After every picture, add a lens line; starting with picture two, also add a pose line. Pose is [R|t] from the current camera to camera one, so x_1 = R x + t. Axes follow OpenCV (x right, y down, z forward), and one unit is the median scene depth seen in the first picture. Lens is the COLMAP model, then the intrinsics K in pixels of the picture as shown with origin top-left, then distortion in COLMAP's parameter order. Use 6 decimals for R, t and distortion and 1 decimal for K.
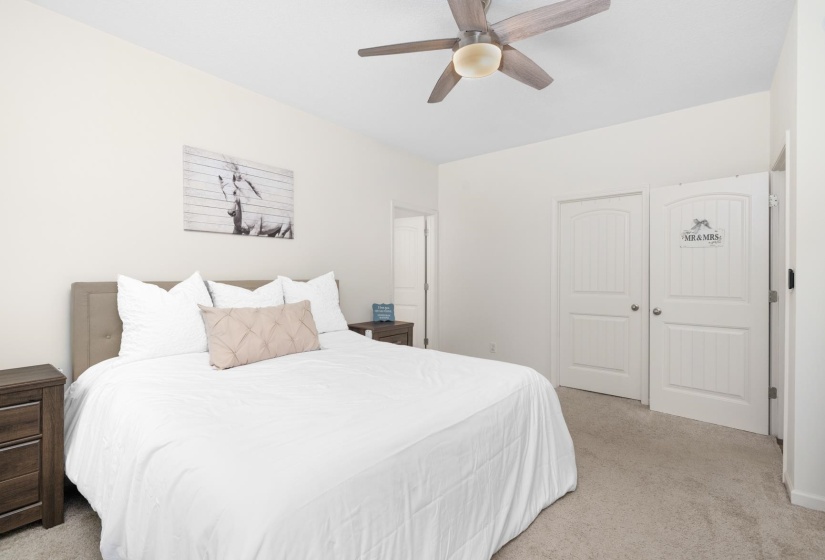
lens RADIAL K [[369.7, 0, 410.8], [0, 369.7, 276.3], [0, 0, 1]] dist [-0.000664, 0.000388]
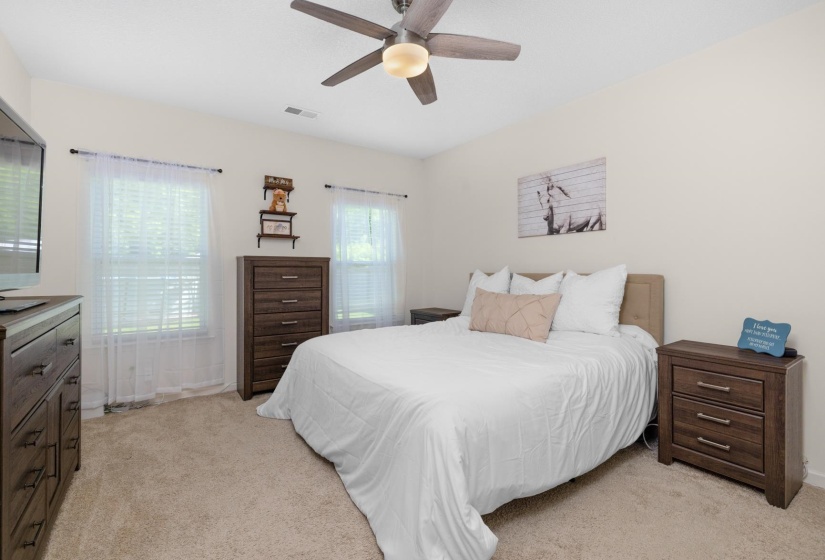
lens RADIAL K [[369.7, 0, 416.4], [0, 369.7, 276.1], [0, 0, 1]] dist [-0.000664, 0.000388]
pose [[-0.245988, 0.017363, -0.969117, 0.778636], [-0.002232, 0.999827, 0.018480, -0.001004], [0.969270, 0.006709, -0.245906, 0.853058]]
